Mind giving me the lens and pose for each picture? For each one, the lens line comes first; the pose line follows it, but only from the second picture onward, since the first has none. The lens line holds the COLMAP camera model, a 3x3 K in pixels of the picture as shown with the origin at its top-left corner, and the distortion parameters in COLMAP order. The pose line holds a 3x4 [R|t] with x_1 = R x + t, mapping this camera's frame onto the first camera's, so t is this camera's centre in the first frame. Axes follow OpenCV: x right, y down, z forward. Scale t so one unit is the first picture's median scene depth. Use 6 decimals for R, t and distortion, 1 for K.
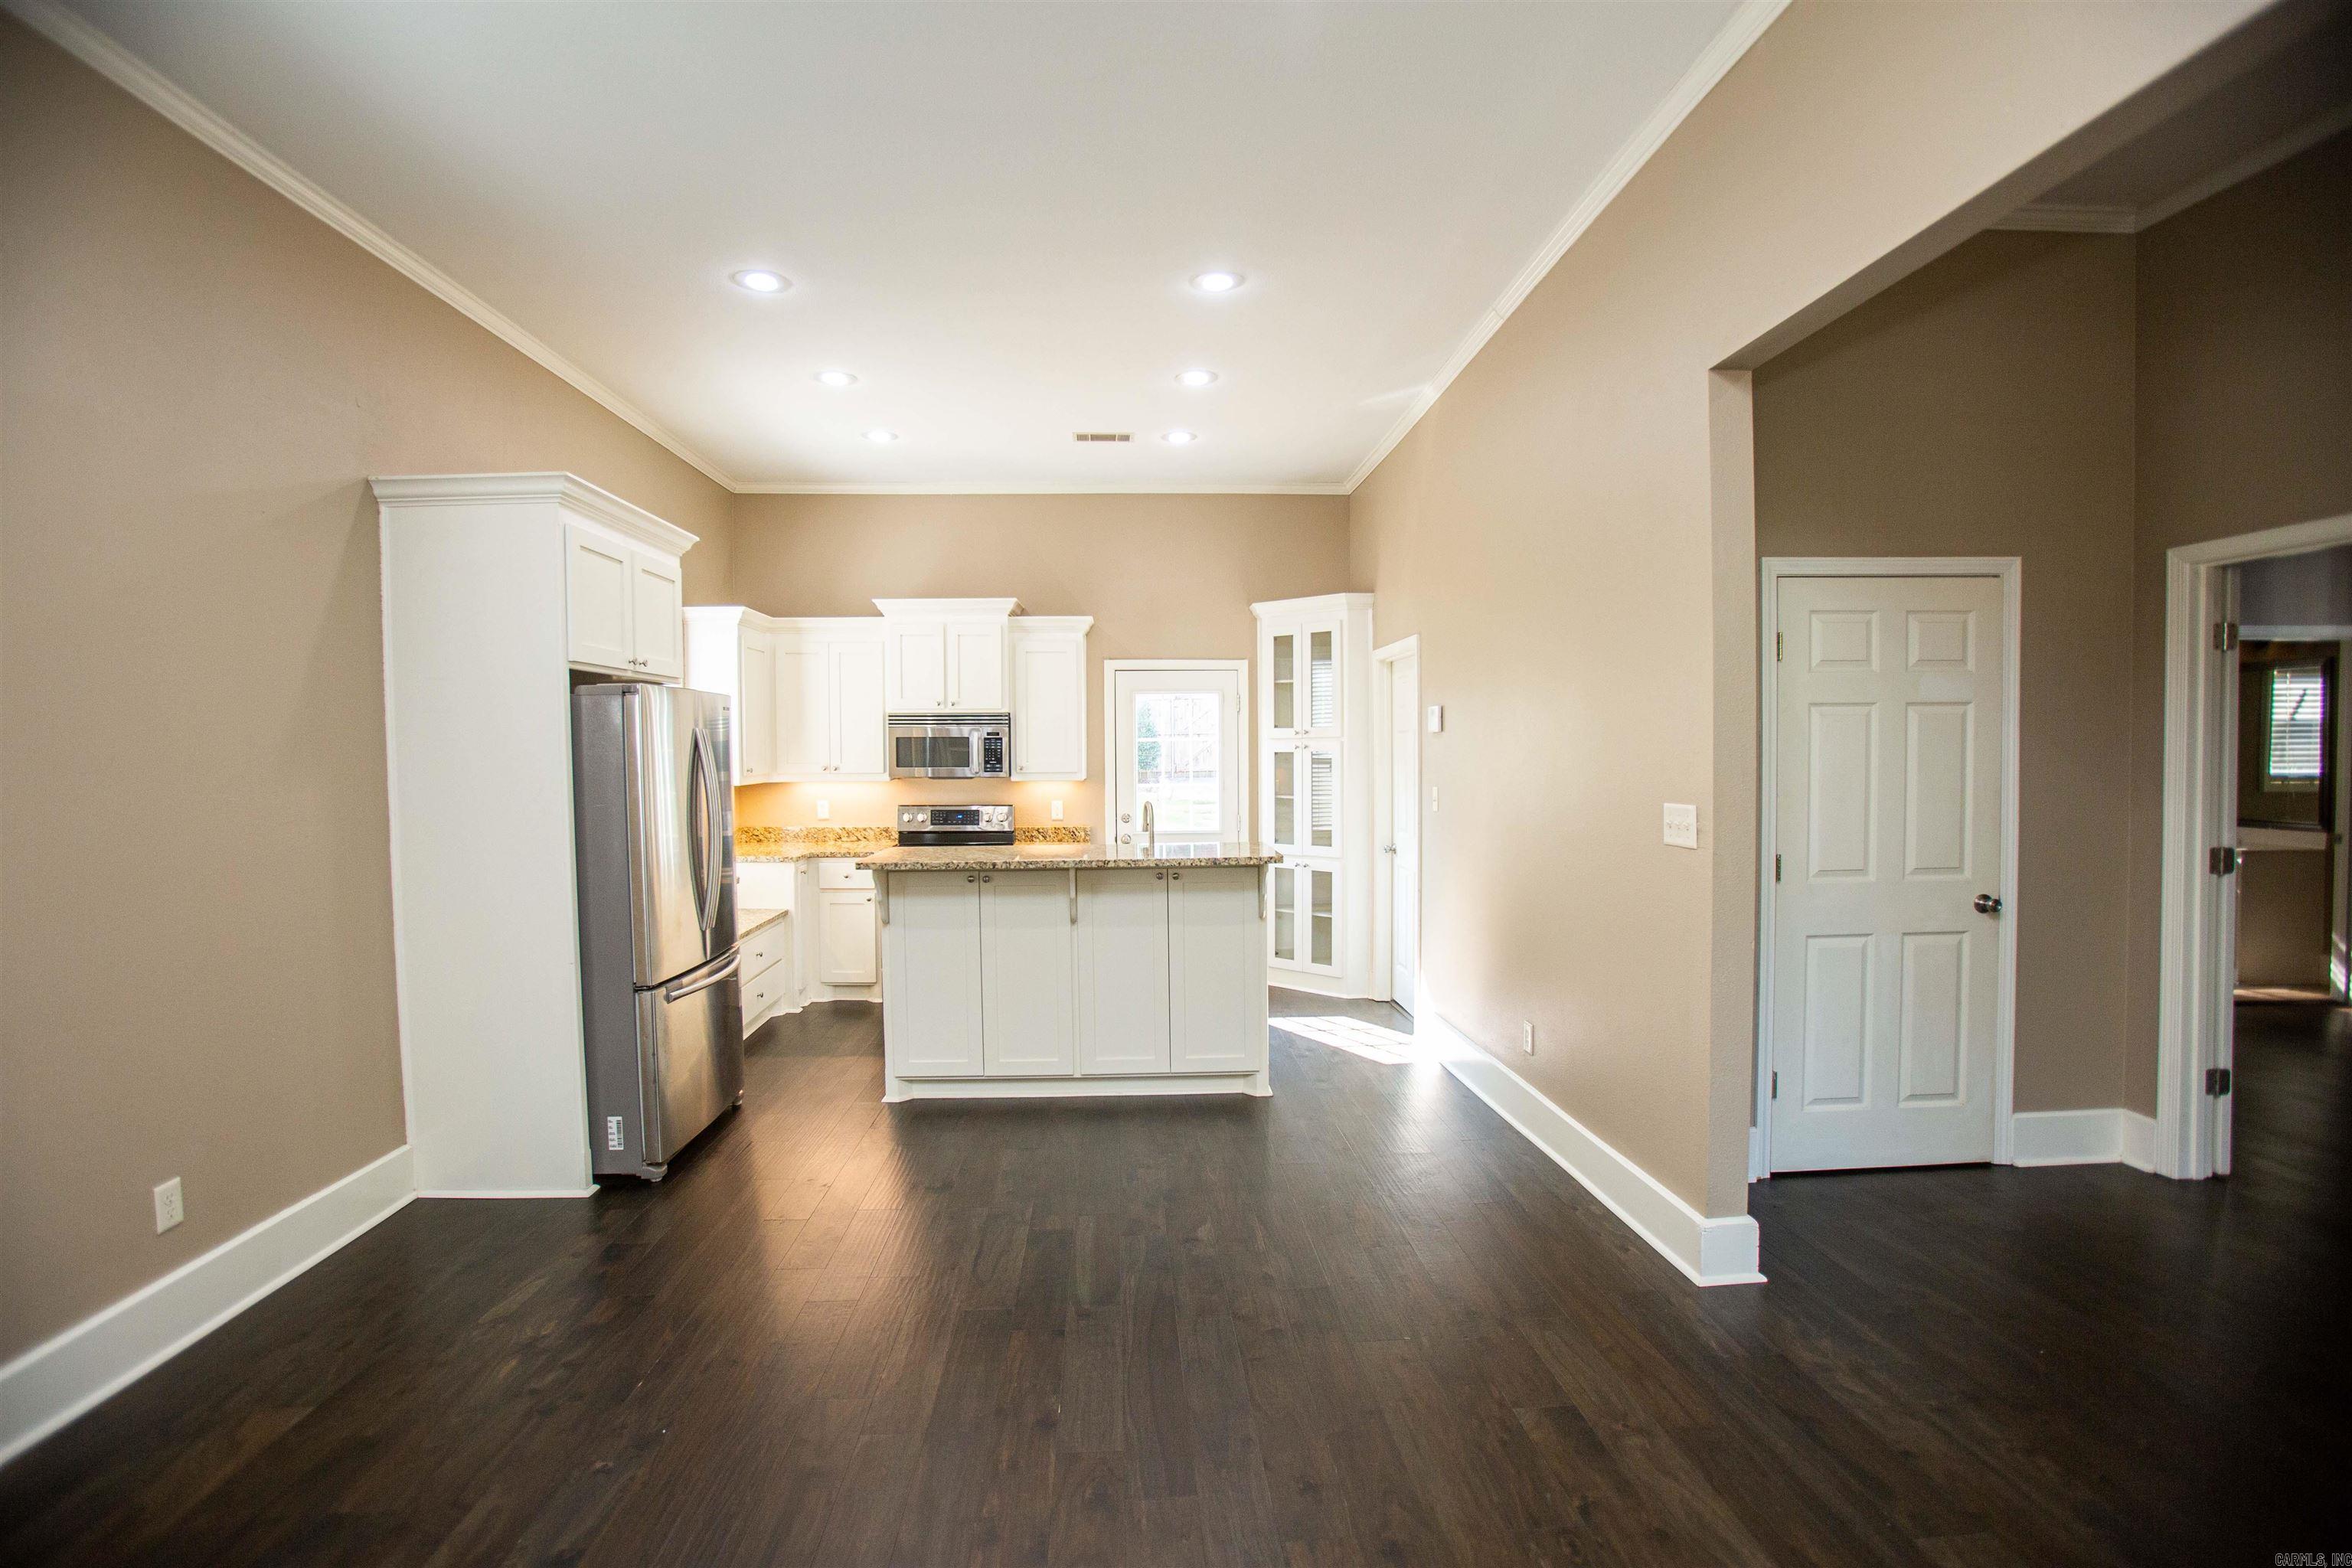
lens RADIAL K [[1071.8, 0, 1152.5], [0, 1071.8, 780.0], [0, 0, 1]] dist [-0.078343, 0.032574]
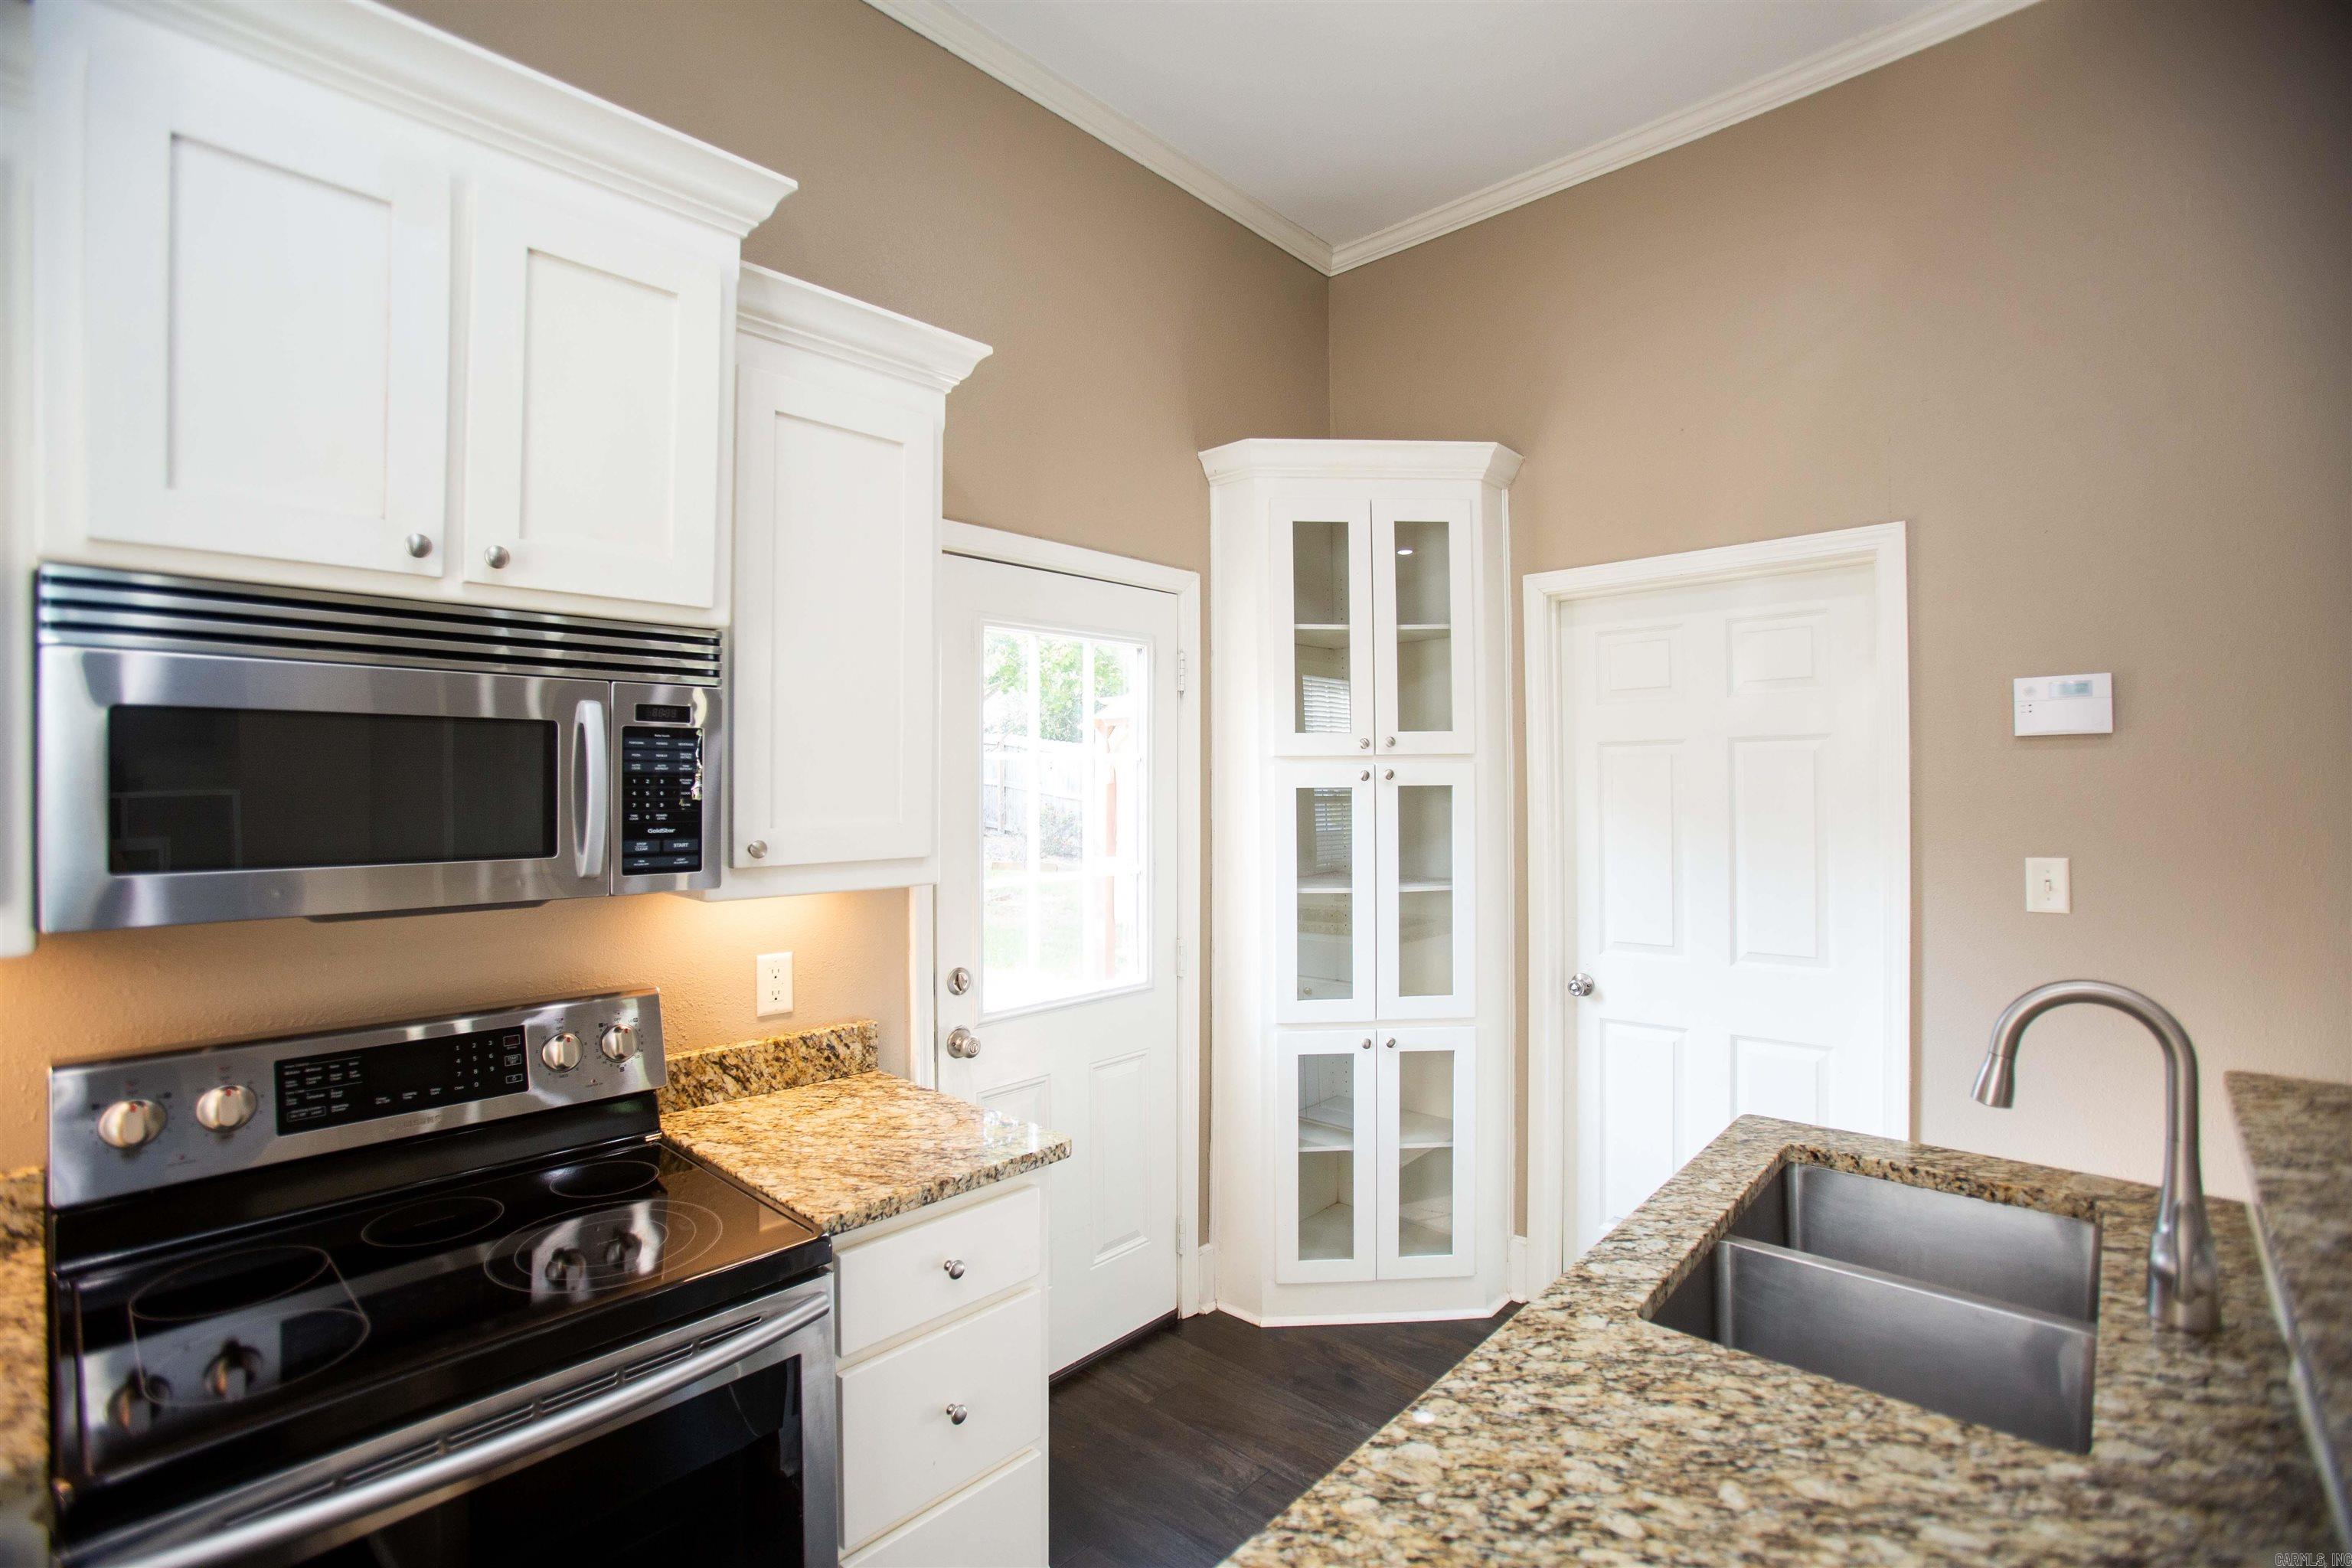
lens RADIAL K [[1071.8, 0, 1152.5], [0, 1071.8, 780.0], [0, 0, 1]] dist [-0.078343, 0.032574]
pose [[0.704348, 0.003307, 0.709847, -0.239458], [0.026417, 0.999174, -0.030867, -0.017920], [-0.709363, 0.040493, 0.703679, 0.757177]]
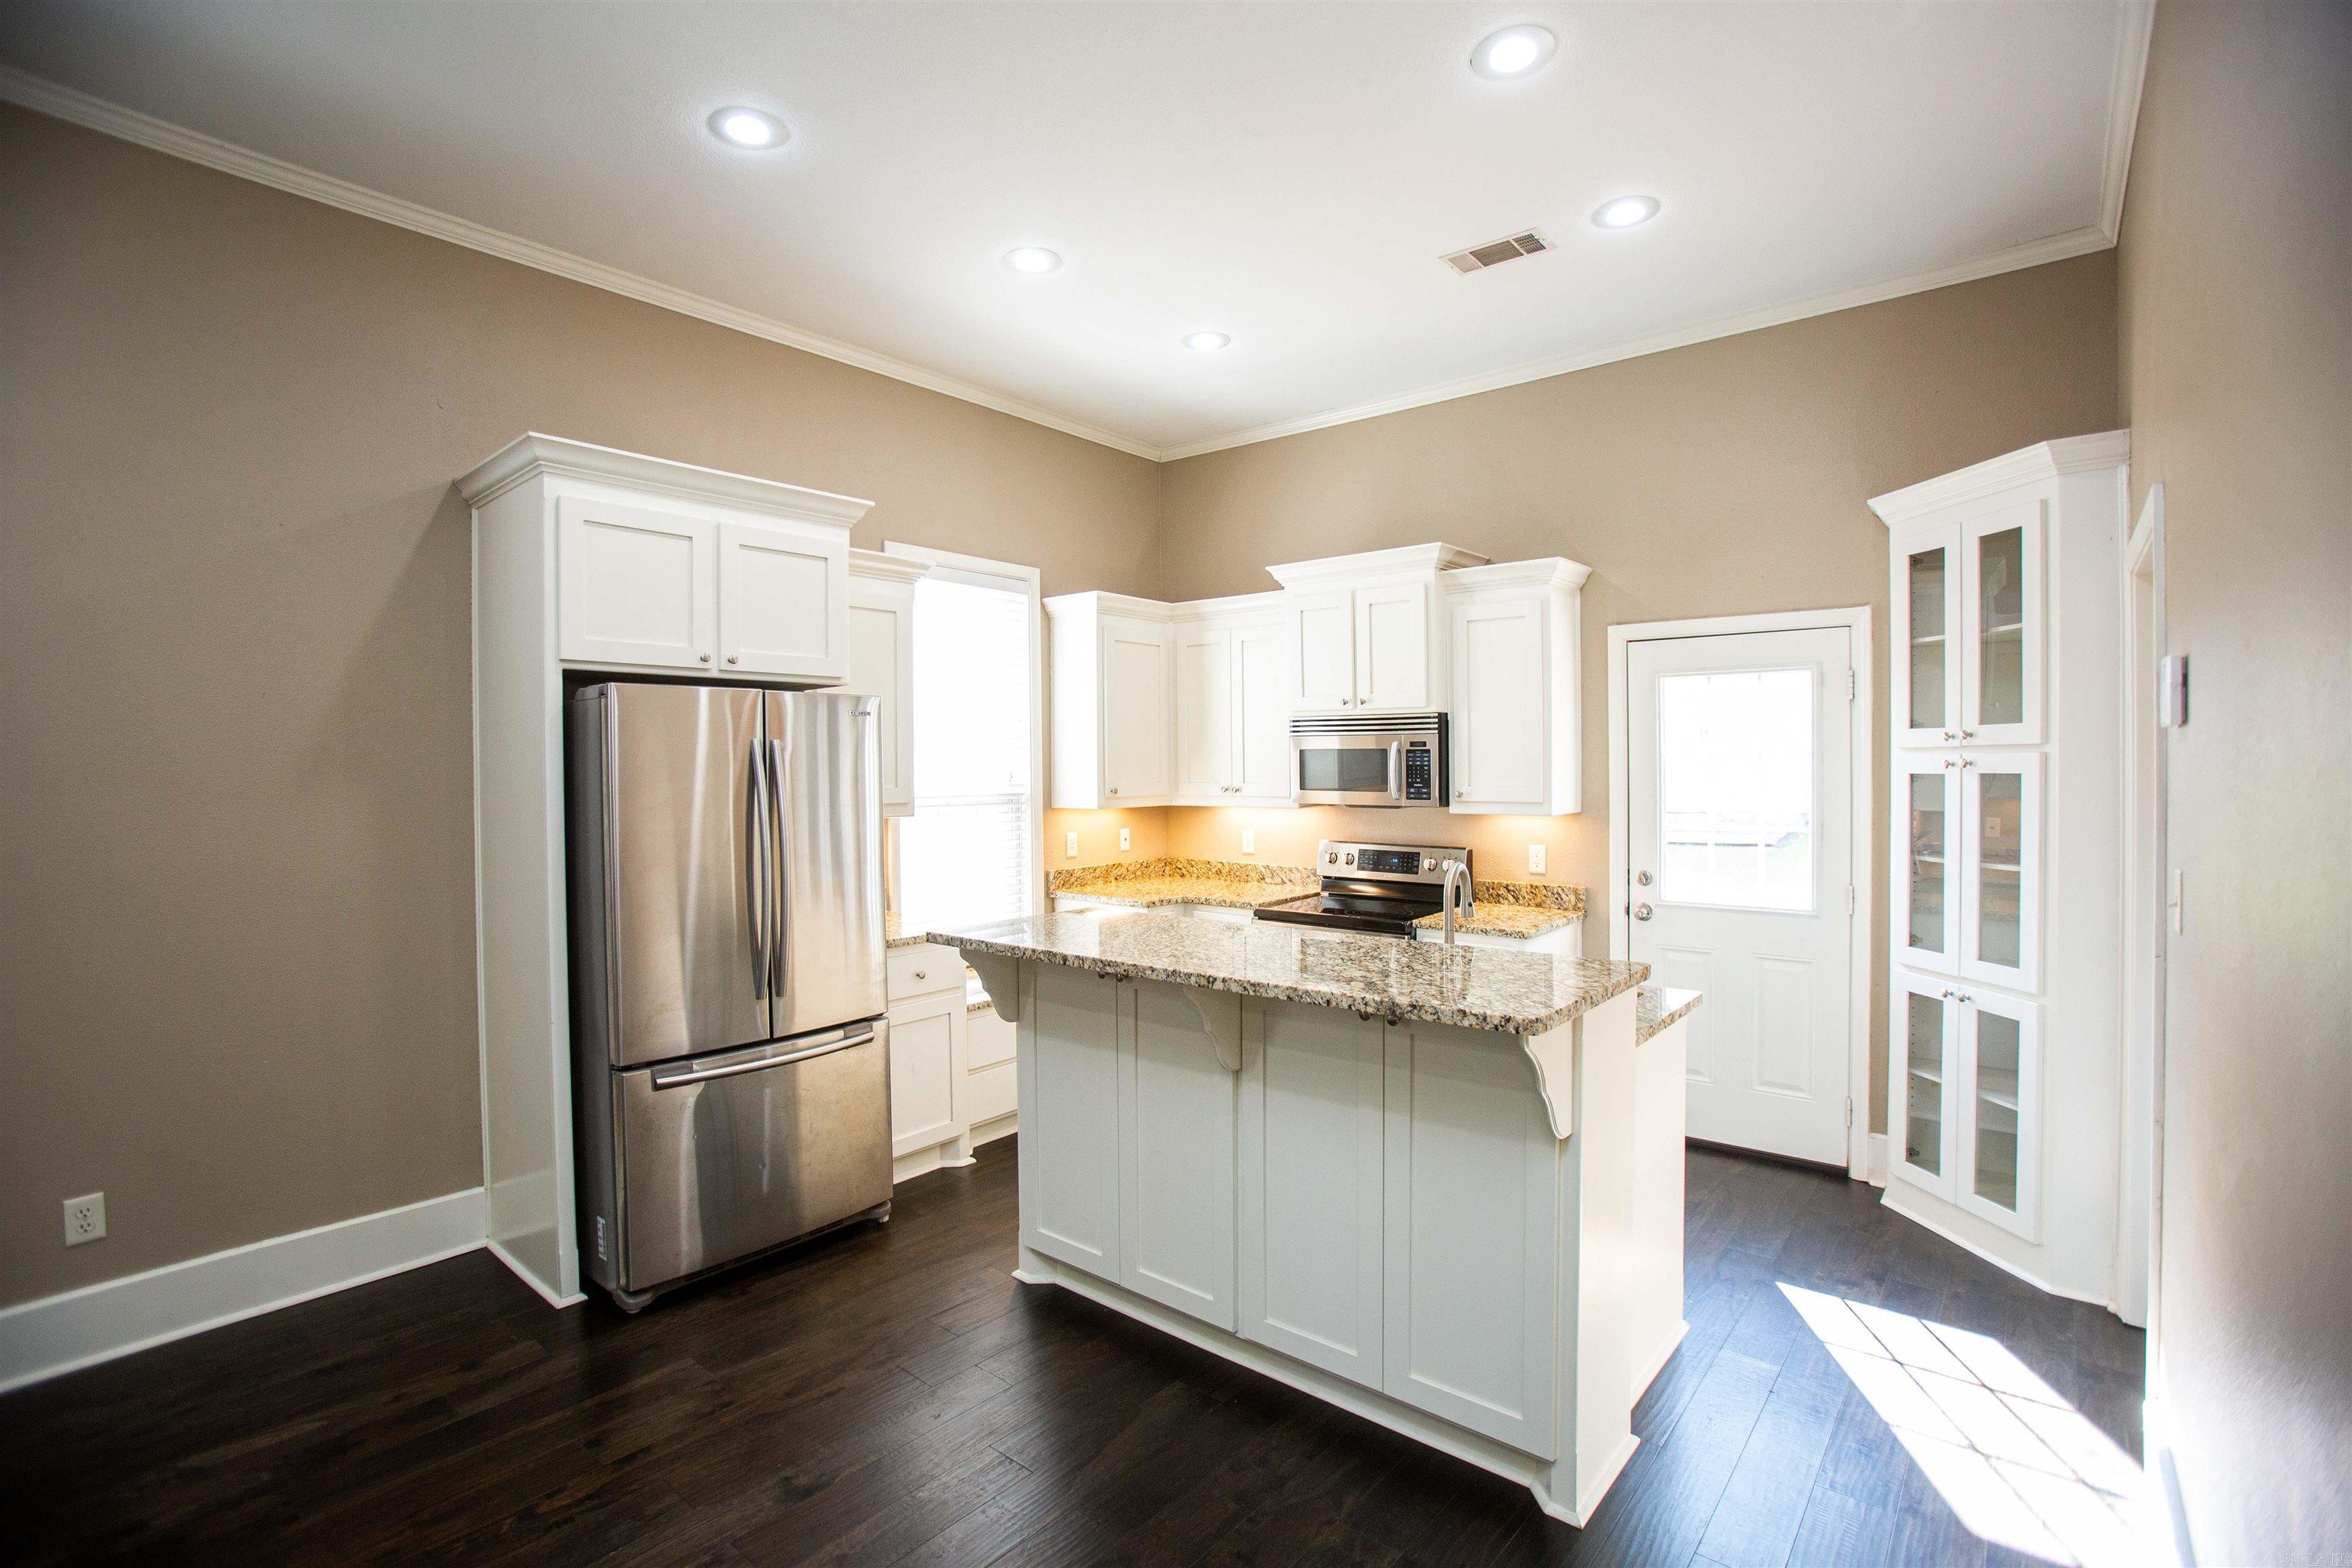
lens RADIAL K [[1071.8, 0, 1152.5], [0, 1071.8, 780.0], [0, 0, 1]] dist [-0.078343, 0.032574]
pose [[0.735496, 0.011513, -0.677431, 0.190499], [-0.020965, 0.999764, -0.005771, -0.012454], [0.677204, 0.018447, 0.735564, 0.379925]]
